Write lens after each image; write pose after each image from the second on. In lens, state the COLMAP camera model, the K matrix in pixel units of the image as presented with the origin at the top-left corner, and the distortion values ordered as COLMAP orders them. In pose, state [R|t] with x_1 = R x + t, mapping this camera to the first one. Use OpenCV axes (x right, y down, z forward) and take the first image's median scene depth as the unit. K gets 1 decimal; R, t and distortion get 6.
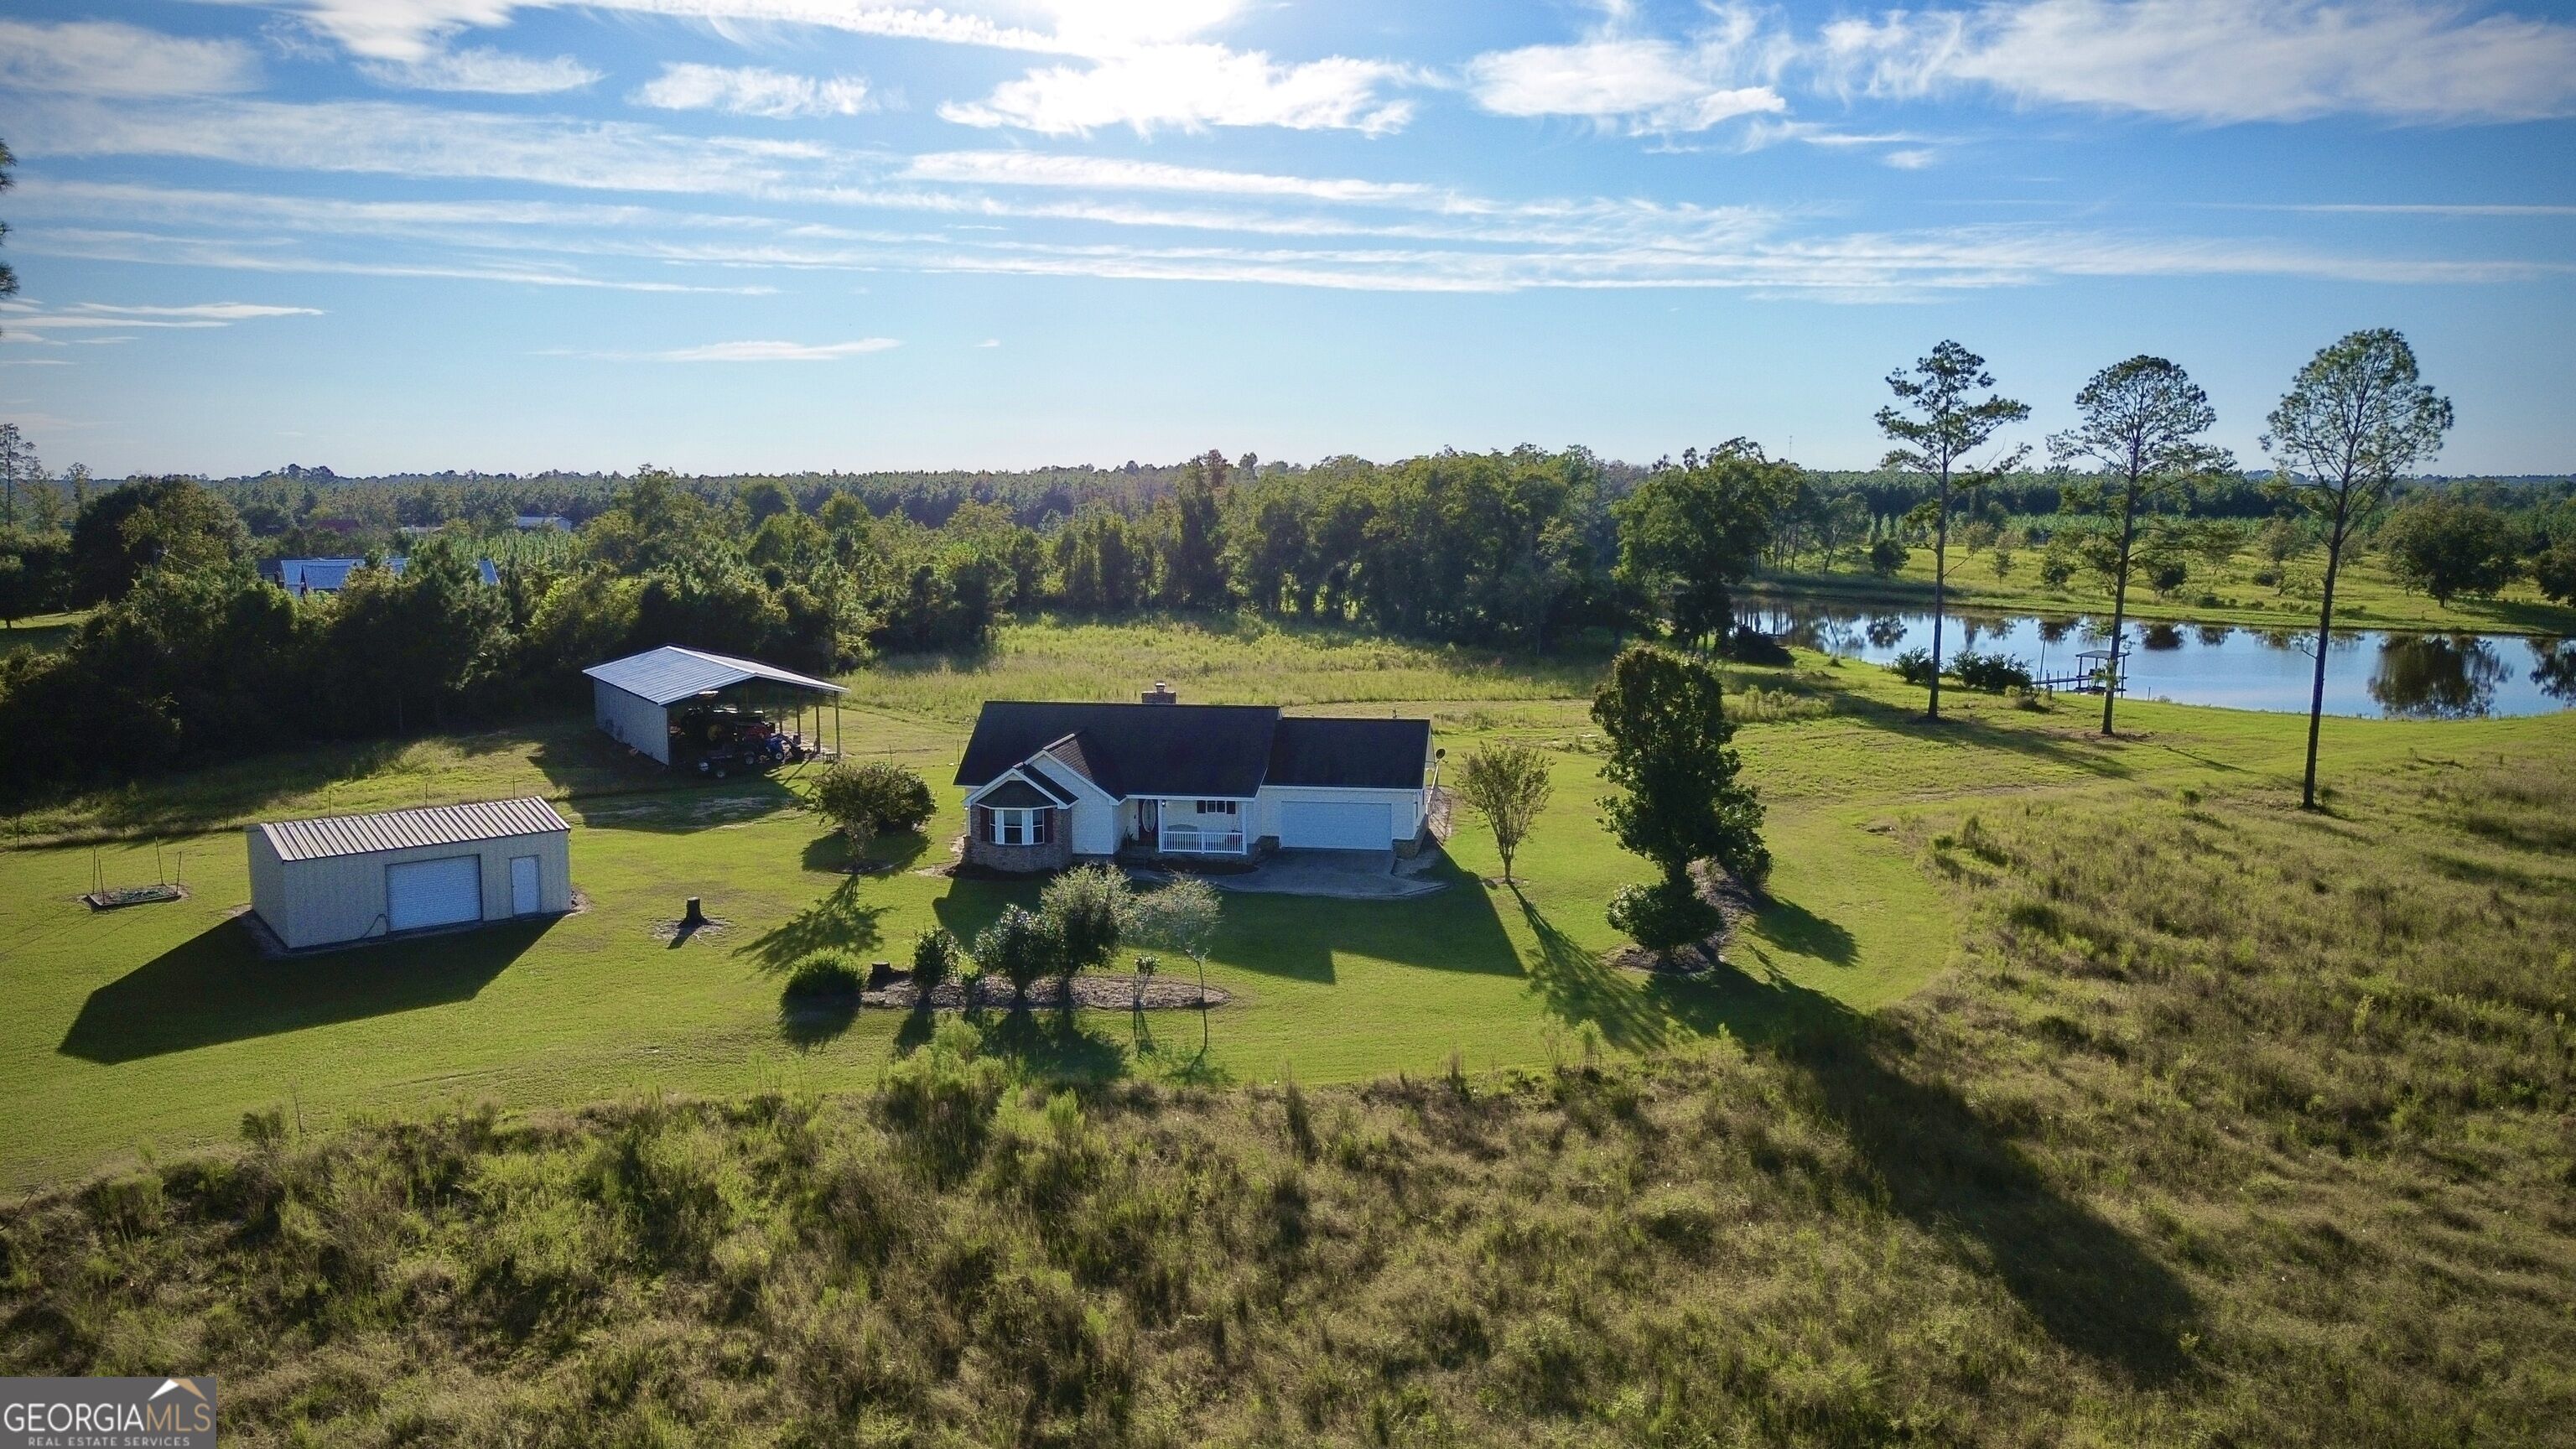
lens RADIAL K [[1861.2, 0, 1279.1], [0, 1861.2, 728.4], [0, 0, 1]] dist [0.079231, -0.048361]
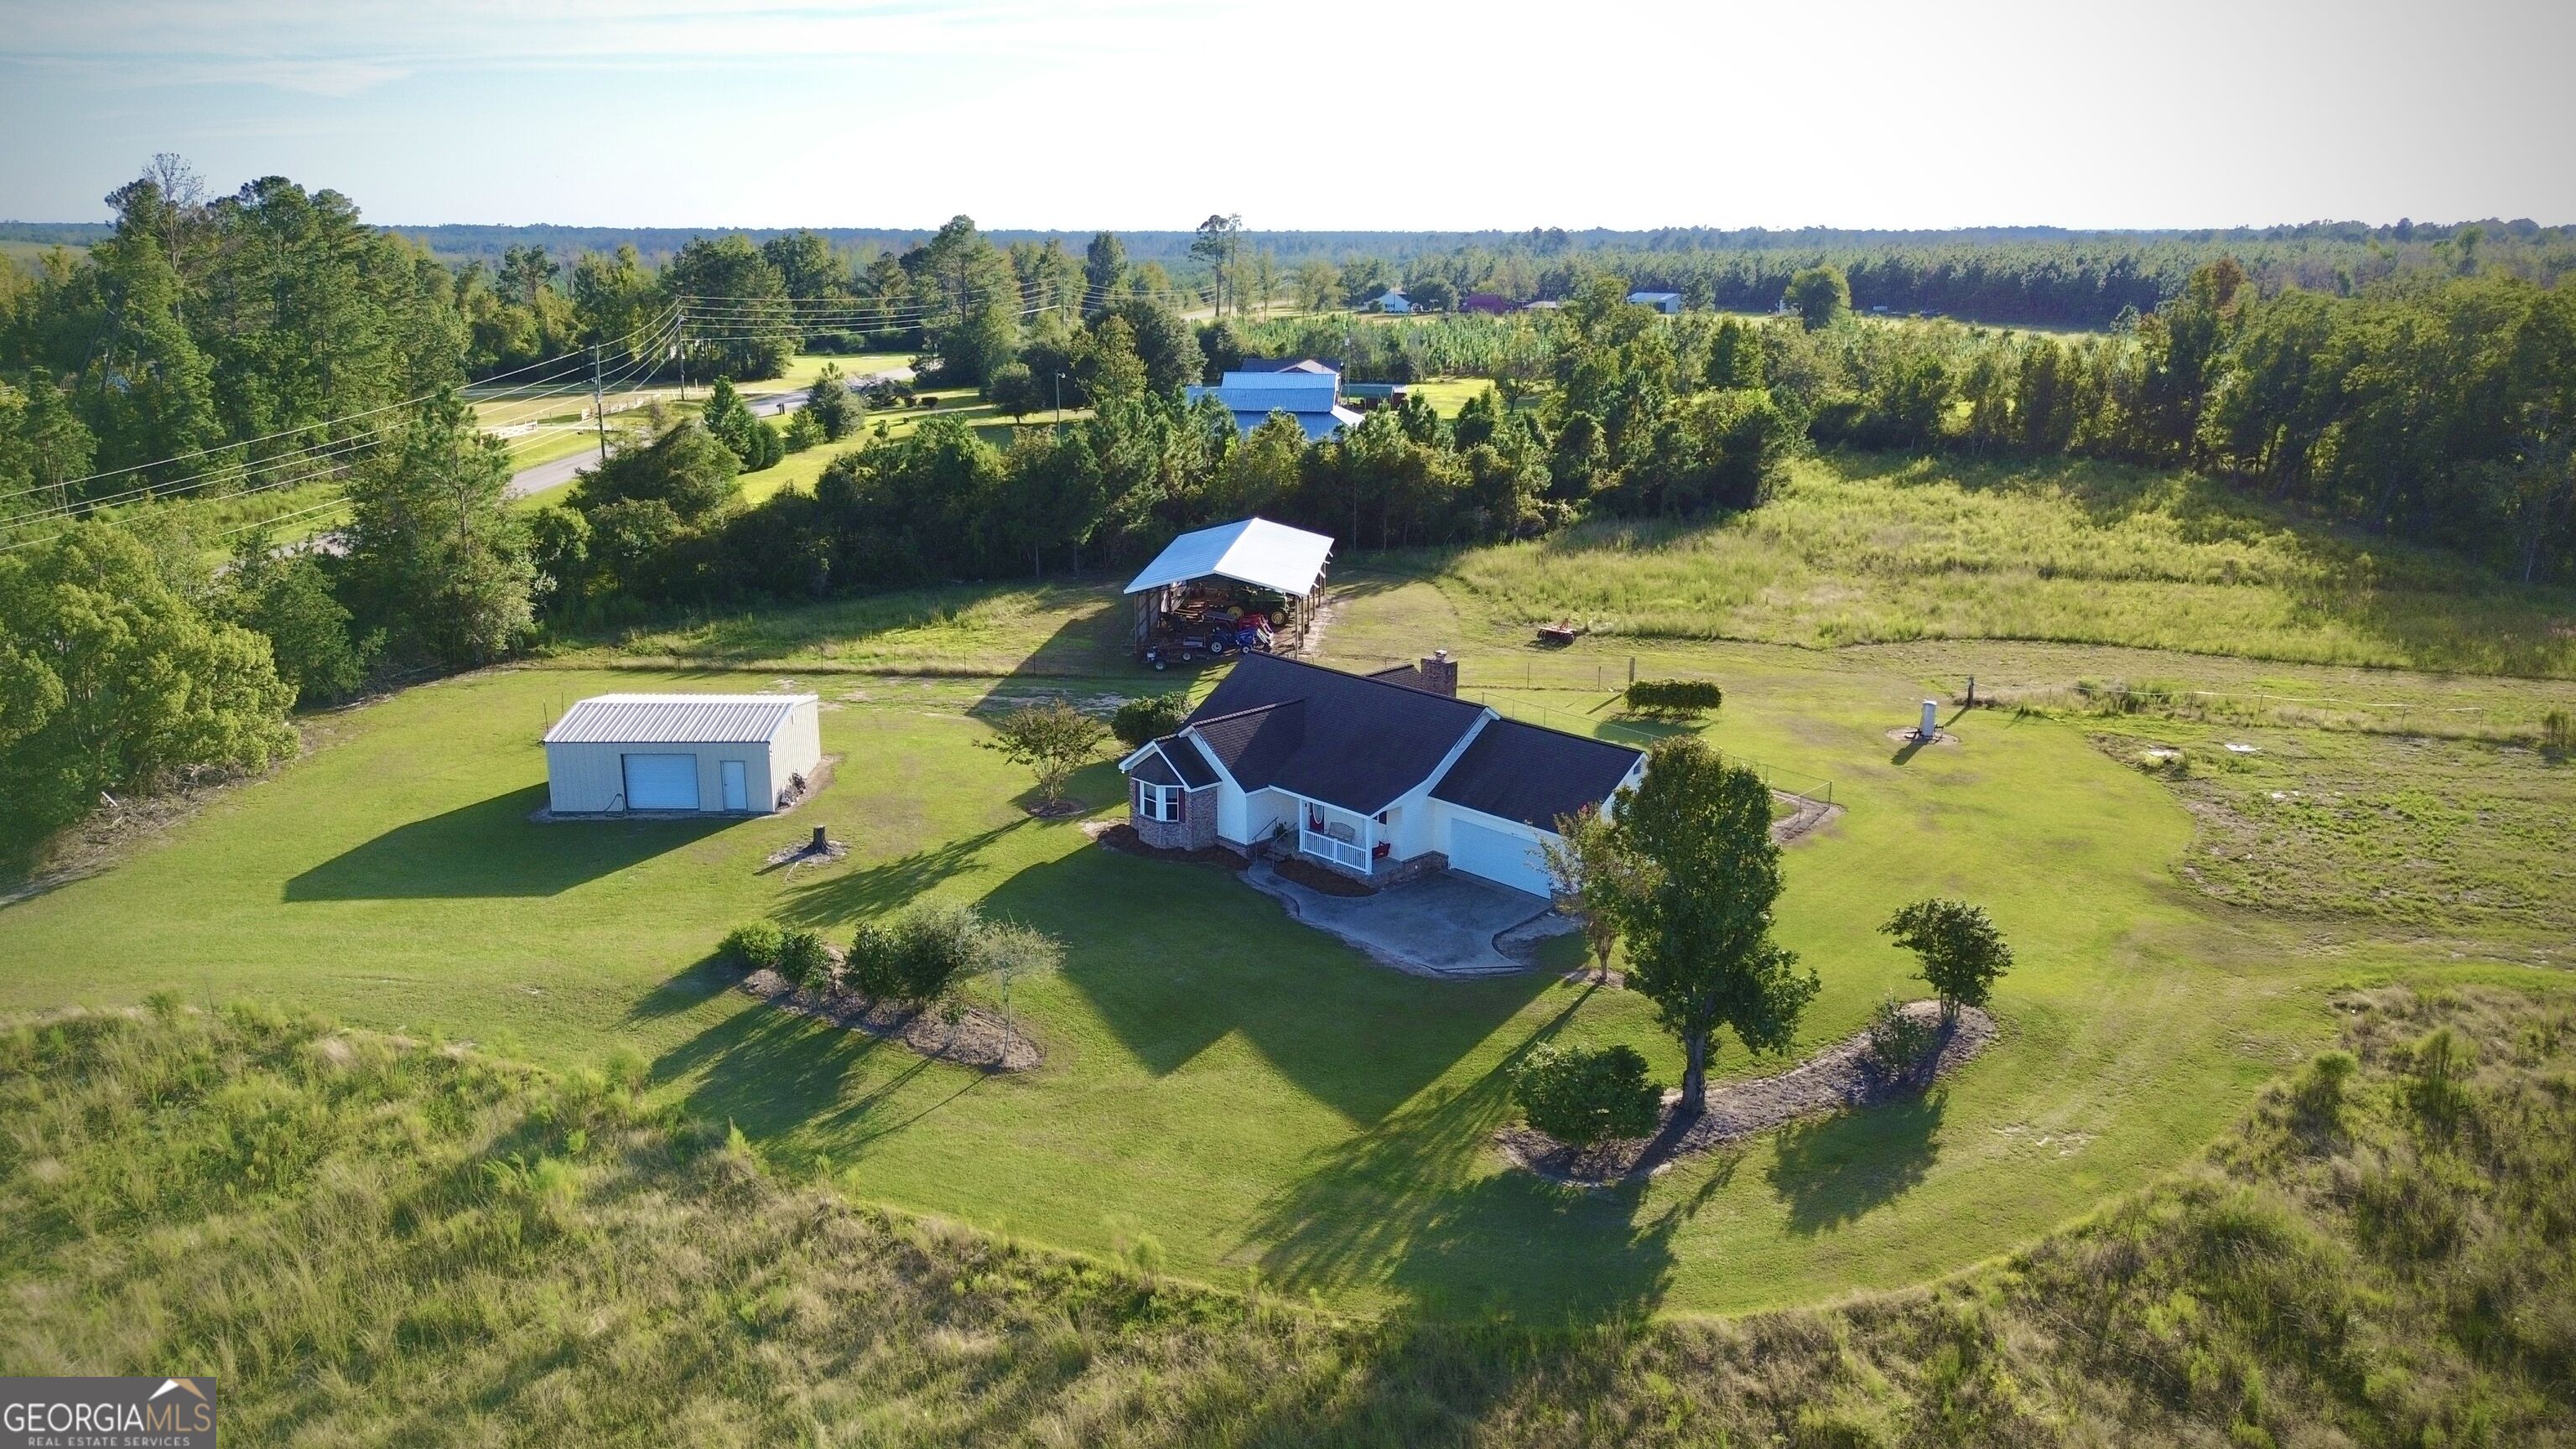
lens RADIAL K [[1861.2, 0, 1285.7], [0, 1861.2, 718.1], [0, 0, 1]] dist [0.079231, -0.048361]
pose [[0.791773, 0.156690, -0.590375, 0.472281], [-0.080633, 0.984891, 0.153258, -0.141129], [0.605469, -0.073742, 0.792445, 0.284463]]
